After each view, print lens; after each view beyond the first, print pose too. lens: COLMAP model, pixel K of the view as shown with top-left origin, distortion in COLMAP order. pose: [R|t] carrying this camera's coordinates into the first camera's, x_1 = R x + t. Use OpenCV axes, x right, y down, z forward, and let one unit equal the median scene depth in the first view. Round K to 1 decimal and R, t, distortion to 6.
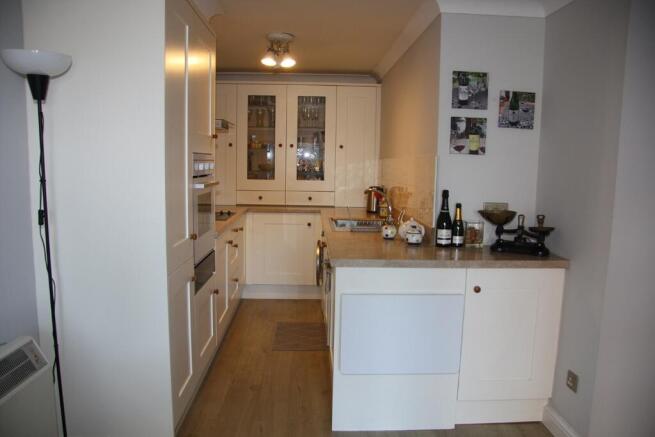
lens RADIAL K [[501.3, 0, 329.2], [0, 501.3, 221.7], [0, 0, 1]] dist [-0.170626, 0.084262]
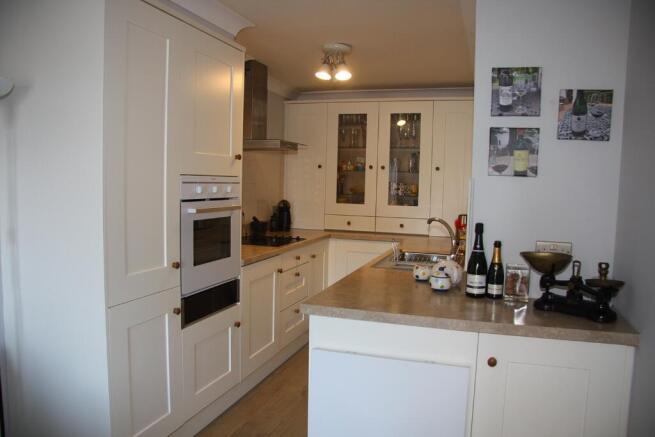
lens RADIAL K [[501.3, 0, 323.7], [0, 501.3, 218.1], [0, 0, 1]] dist [-0.170626, 0.084262]
pose [[0.936353, 0.027904, -0.349948, 0.274310], [-0.046215, 0.997958, -0.044084, -0.026994], [0.348003, 0.057451, 0.935731, 0.206332]]
